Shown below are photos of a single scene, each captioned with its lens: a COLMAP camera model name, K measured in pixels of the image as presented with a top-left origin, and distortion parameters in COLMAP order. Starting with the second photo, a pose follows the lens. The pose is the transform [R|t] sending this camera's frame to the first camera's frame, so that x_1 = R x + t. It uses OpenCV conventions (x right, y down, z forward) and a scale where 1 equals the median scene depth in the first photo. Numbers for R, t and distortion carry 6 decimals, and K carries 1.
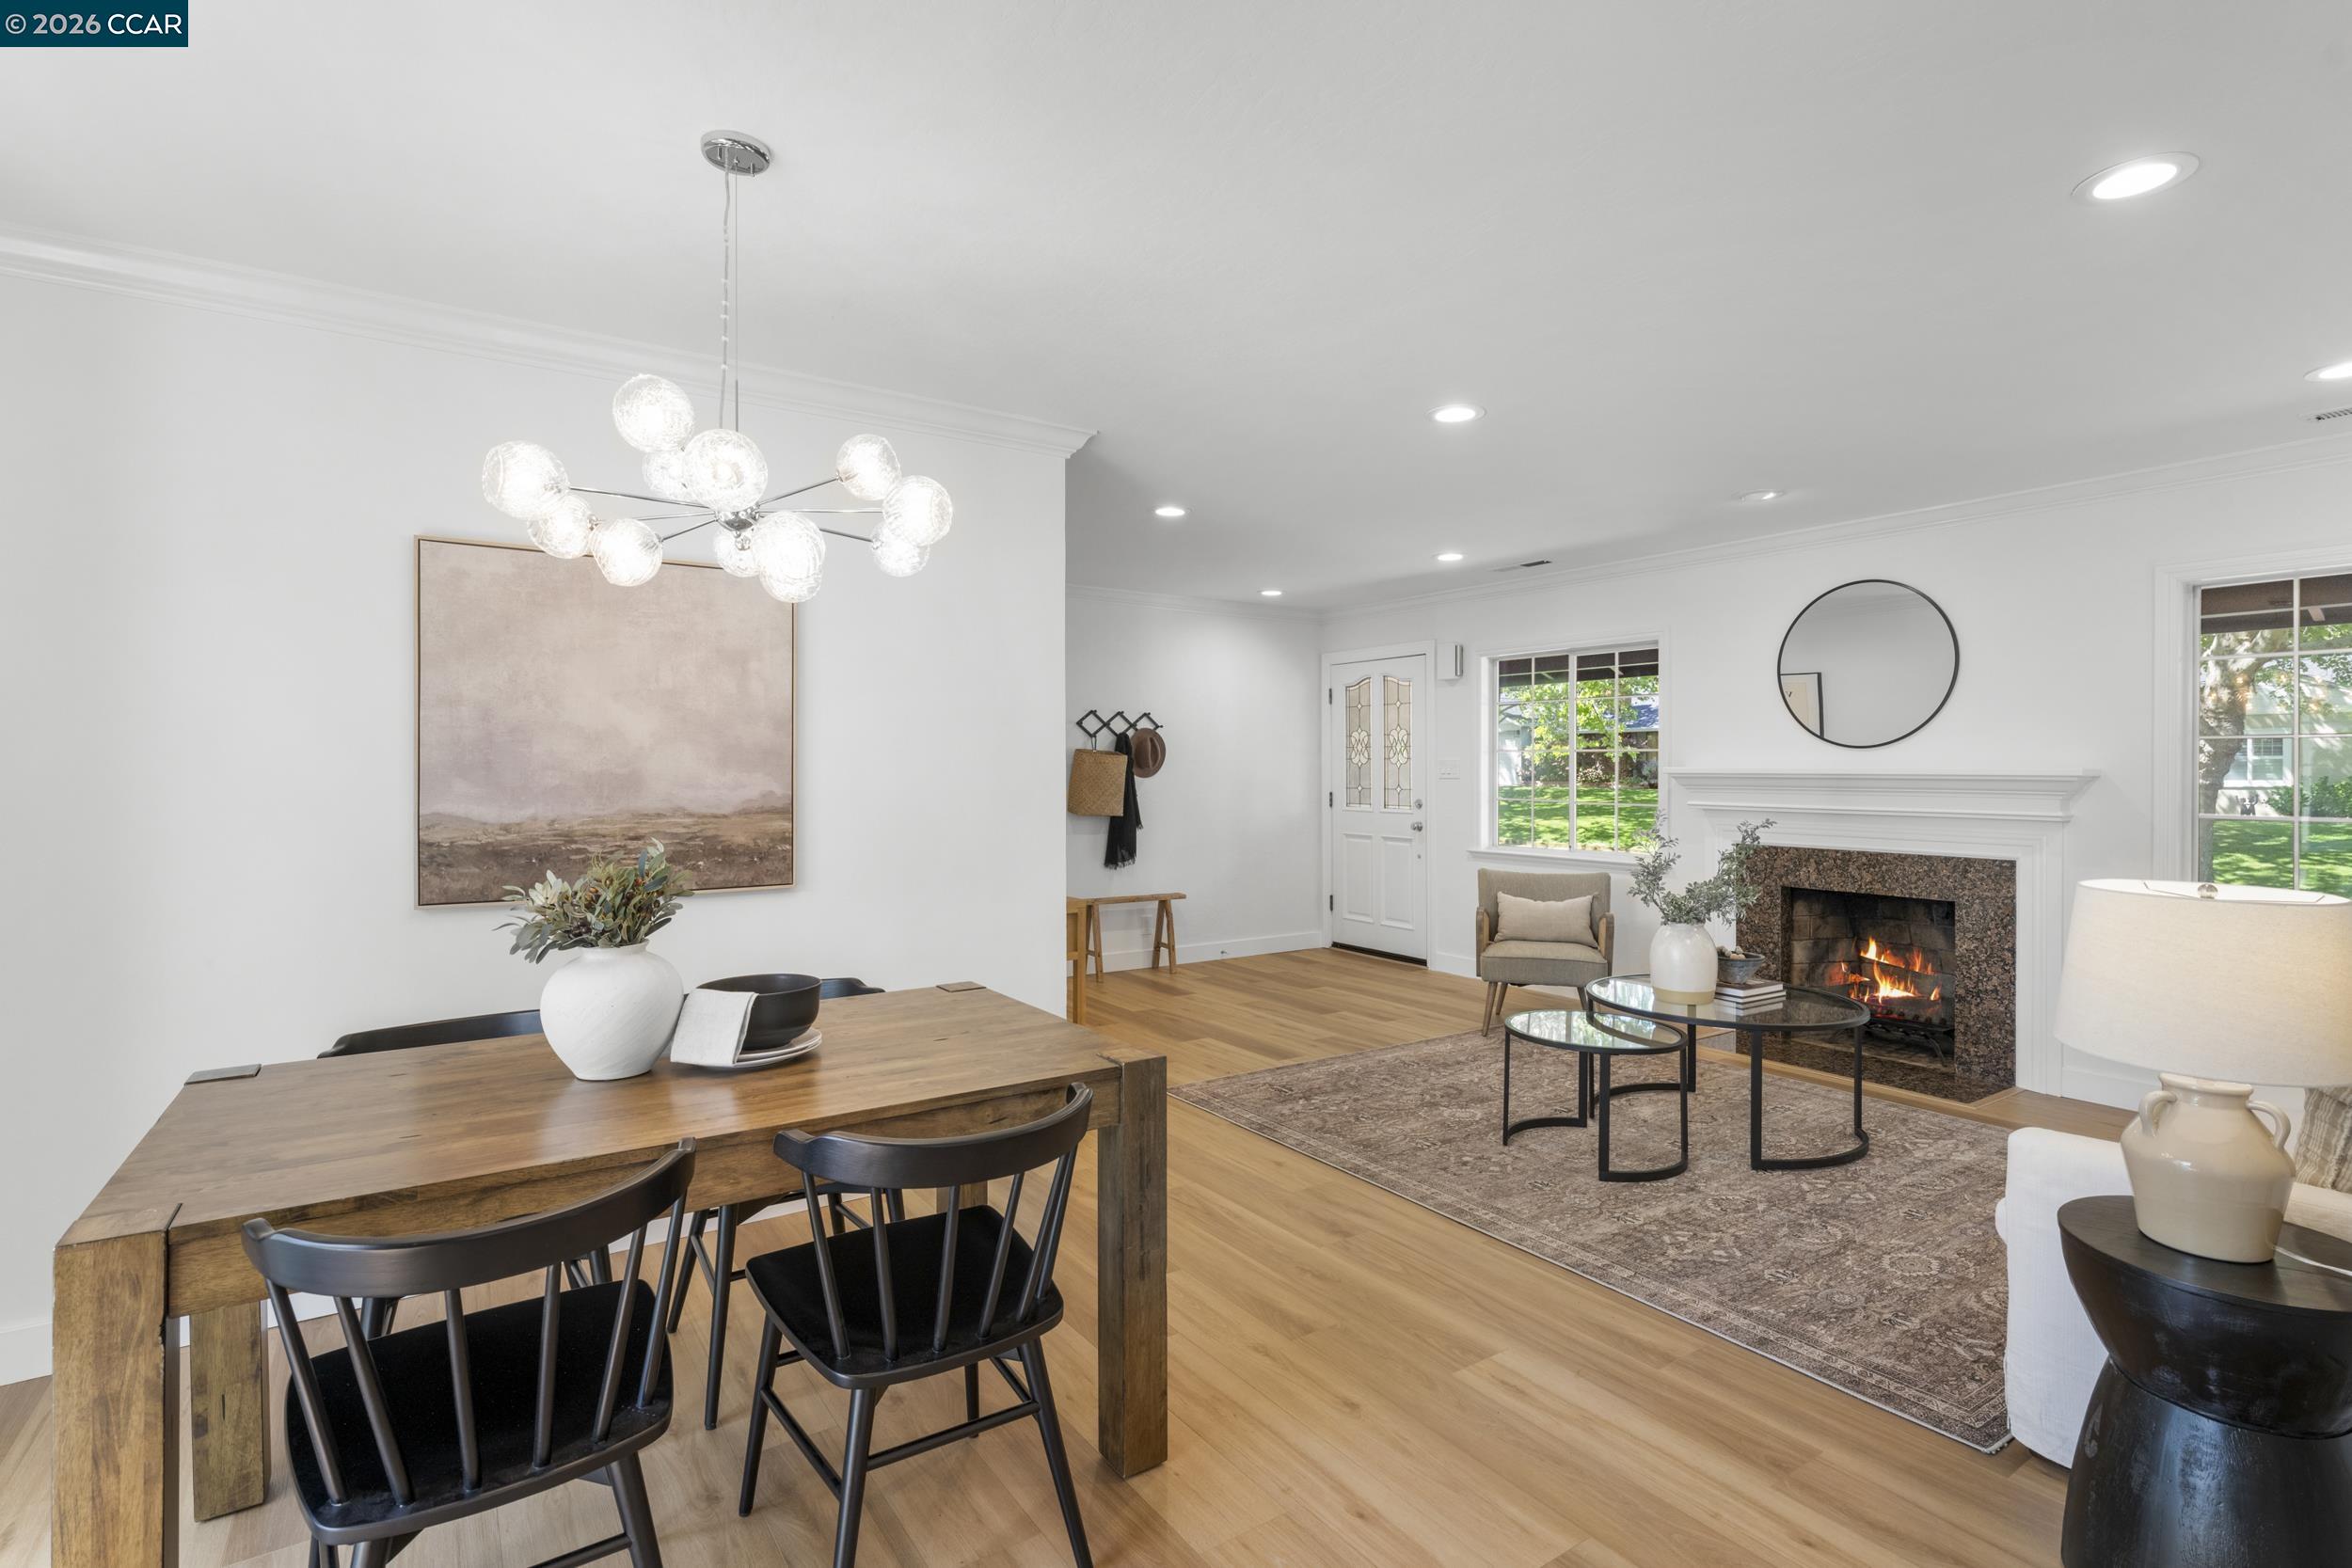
lens RADIAL K [[1129.1, 0, 1158.1], [0, 1129.1, 770.6], [0, 0, 1]] dist [0.002255, -0.001580]
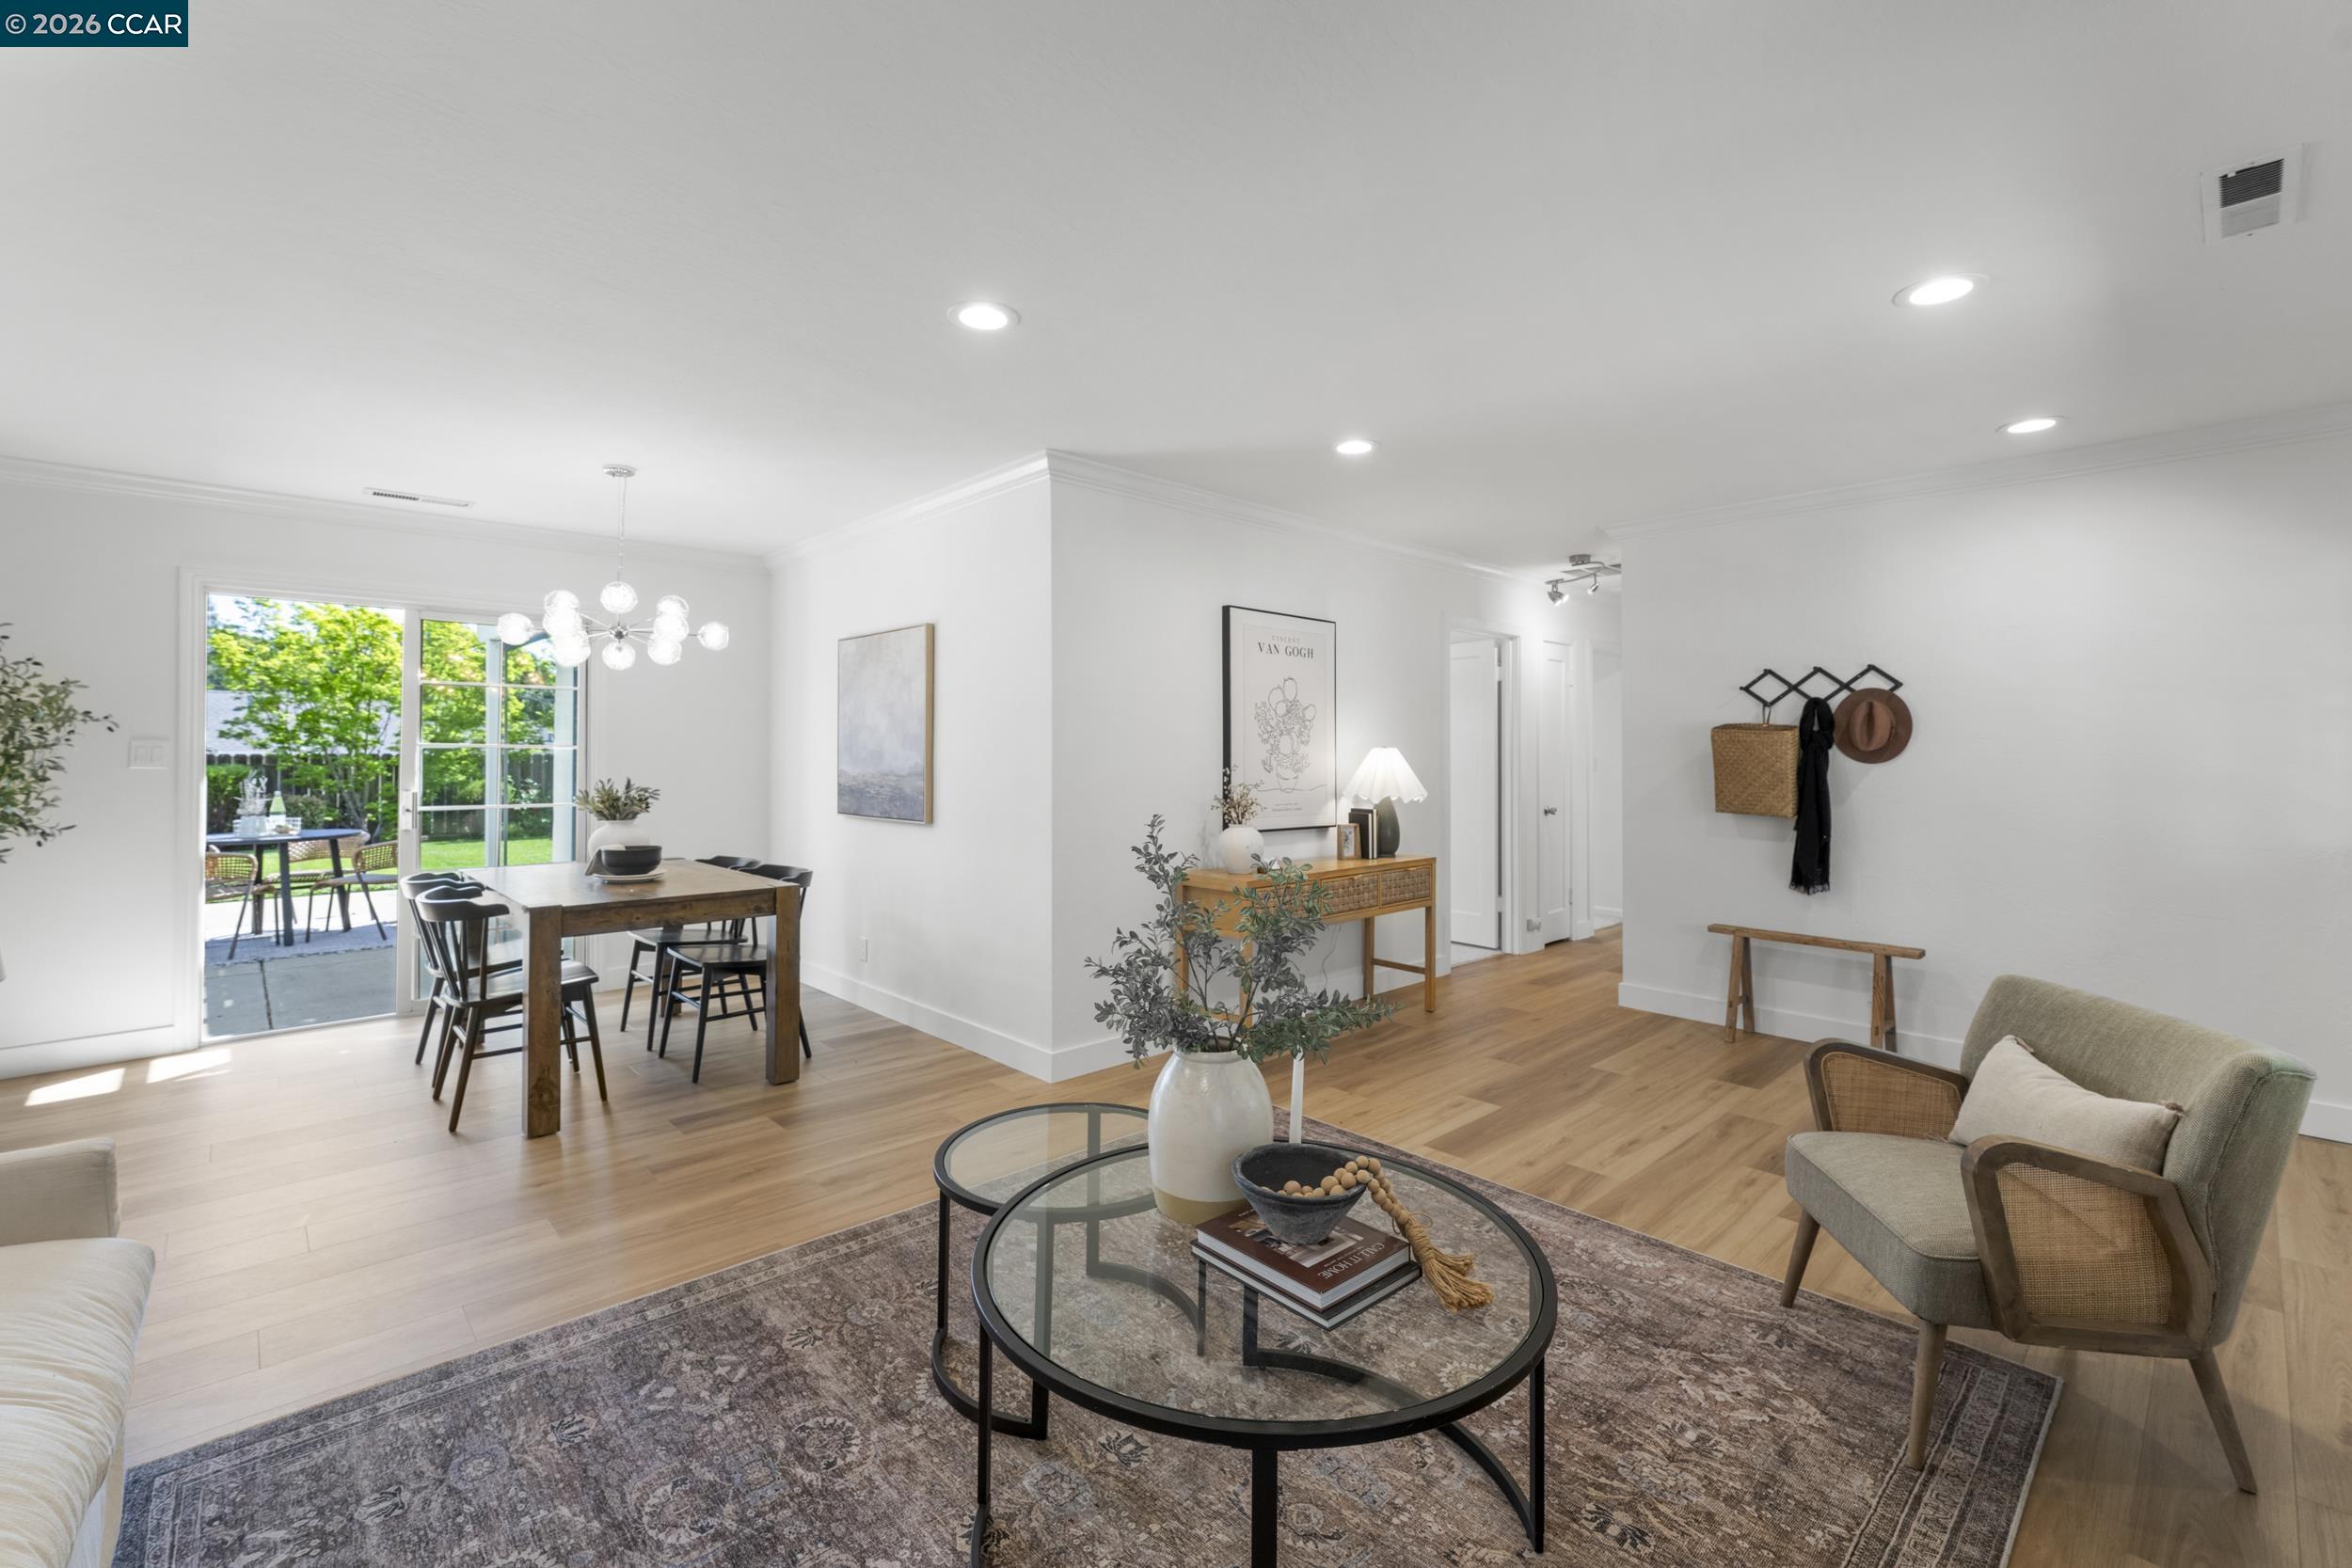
lens RADIAL K [[984.1, 0, 1149.5], [0, 984.1, 752.2], [0, 0, 1]] dist [-0.001928, -0.000026]
pose [[0.164560, 0.001438, -0.986366, 0.750630], [-0.005688, 0.999984, 0.000509, 0.002284], [0.986351, 0.005527, 0.164566, 0.762525]]
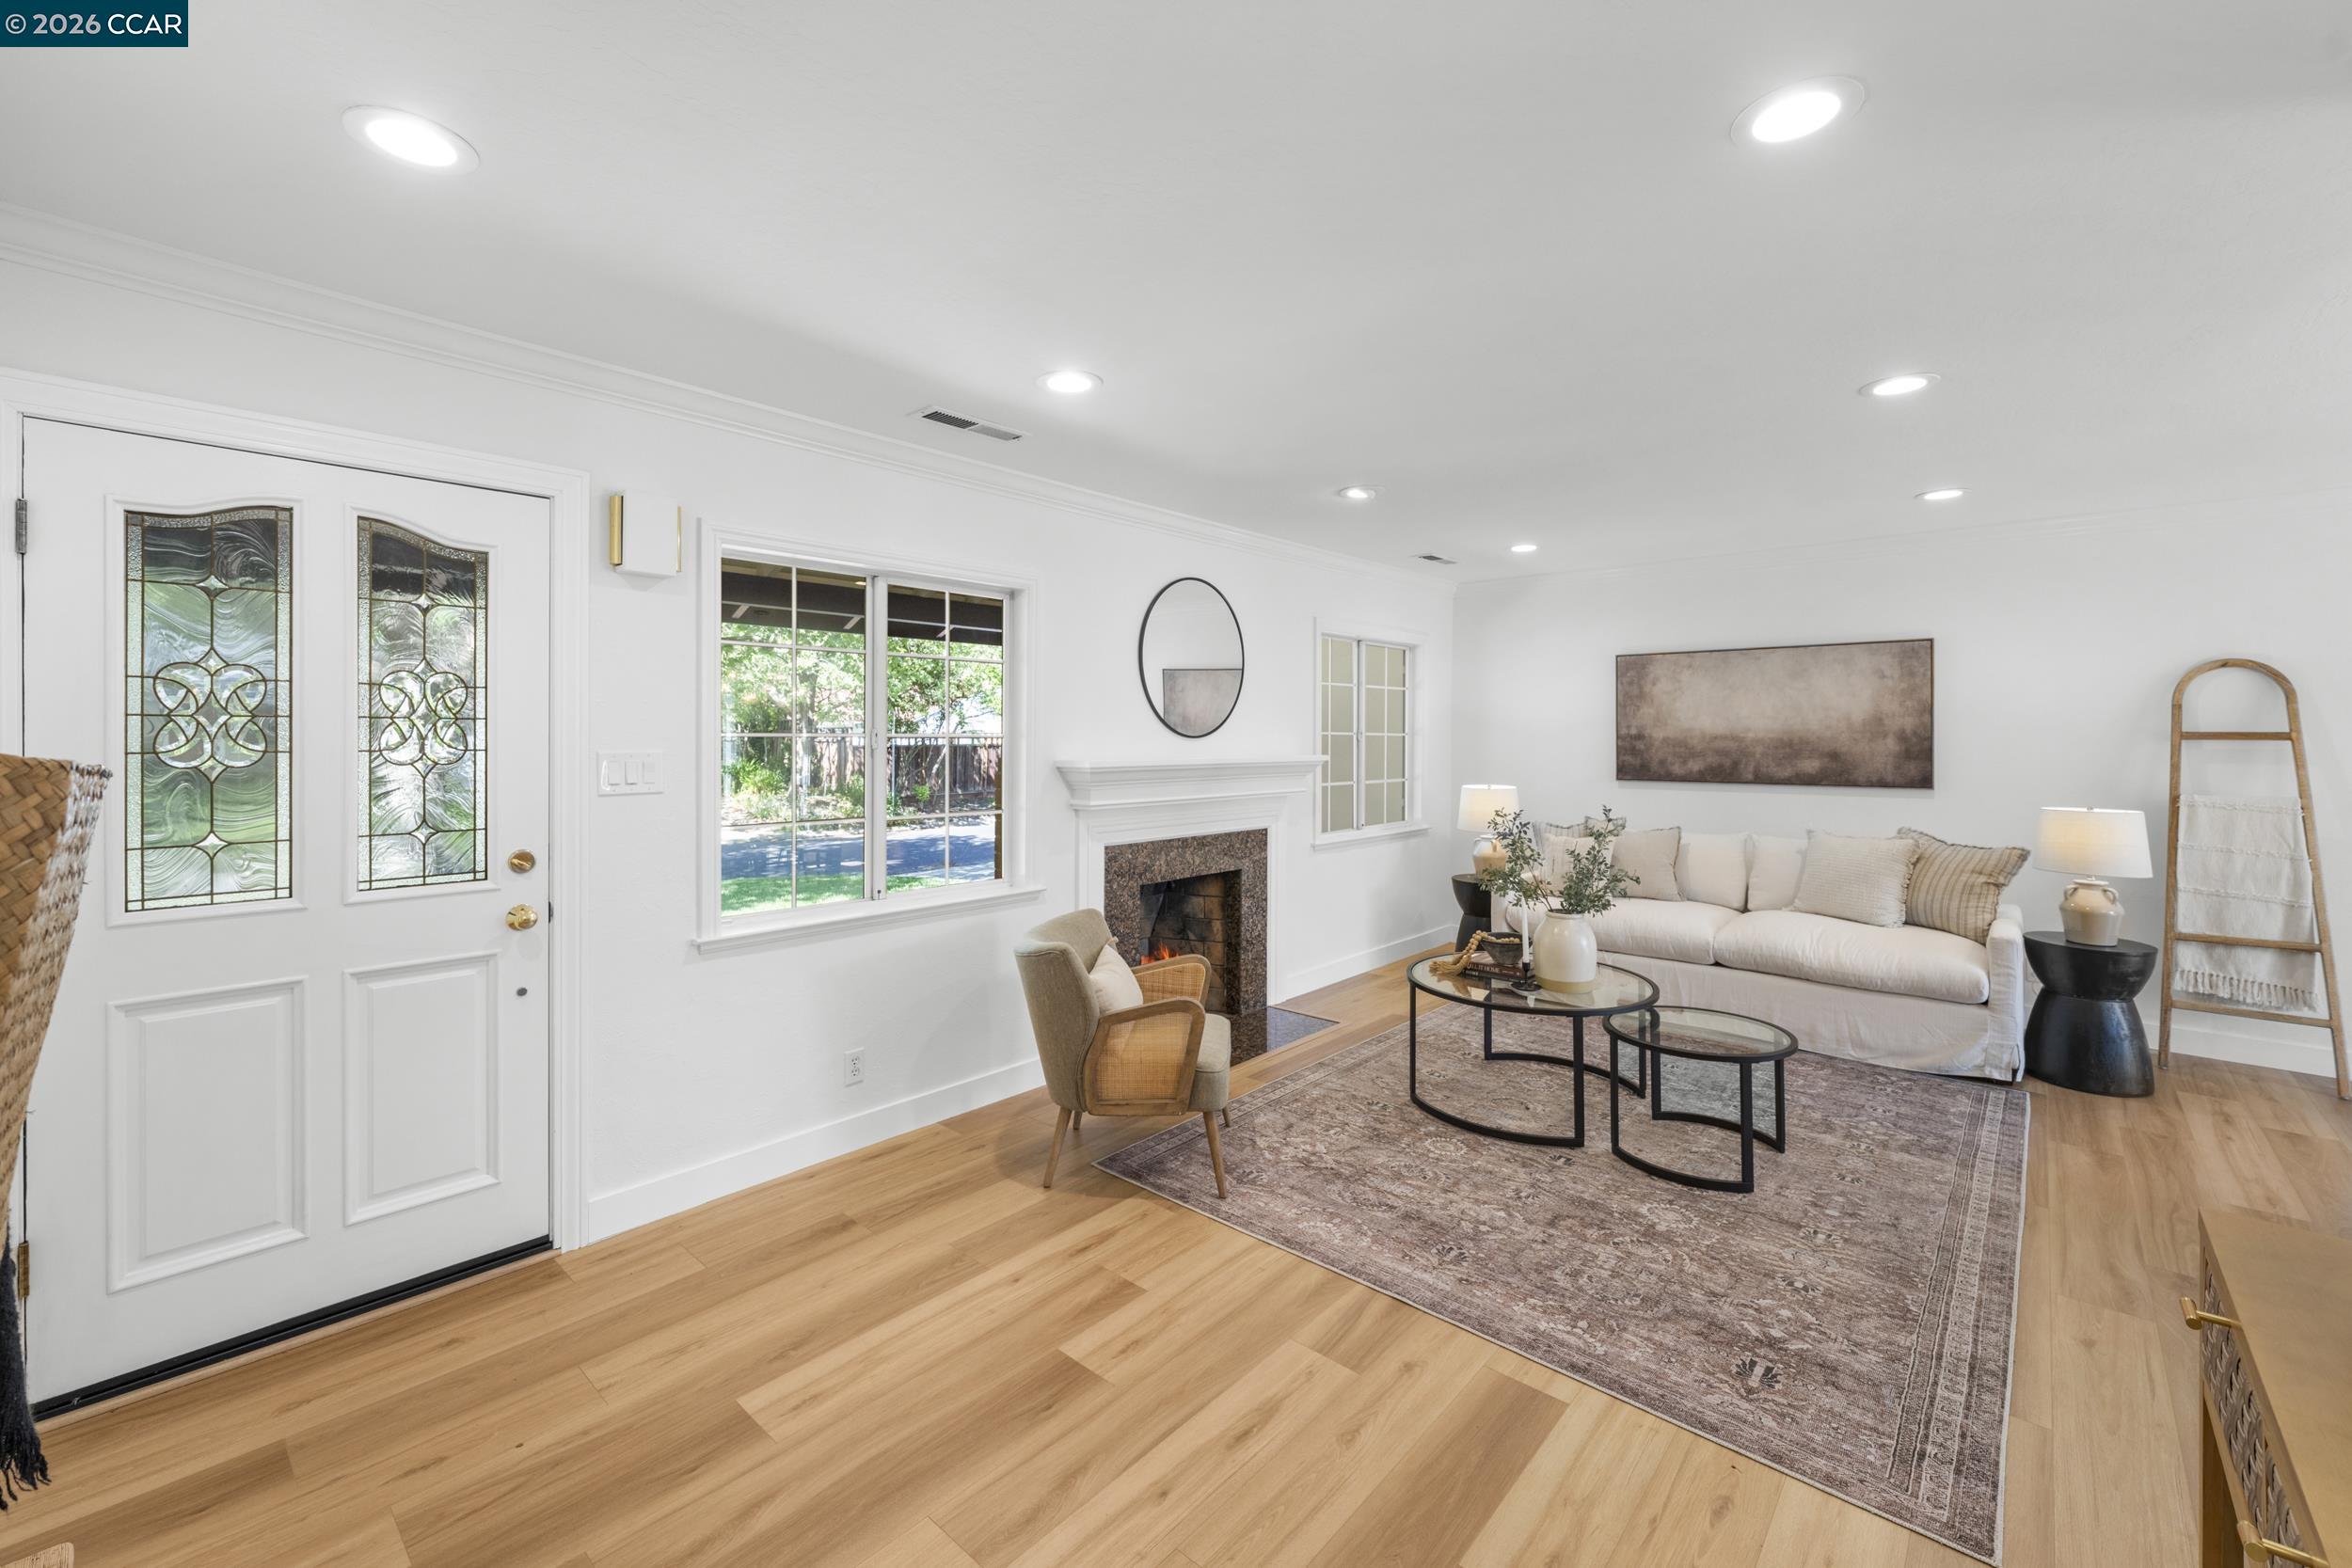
lens RADIAL K [[984.1, 0, 1156.5], [0, 984.1, 731.0], [0, 0, 1]] dist [-0.001928, -0.000026]
pose [[-0.263106, 0.001355, 0.964766, -0.260919], [0.000172, 0.999999, -0.001358, -0.026218], [-0.964767, -0.000191, -0.263106, 1.352848]]
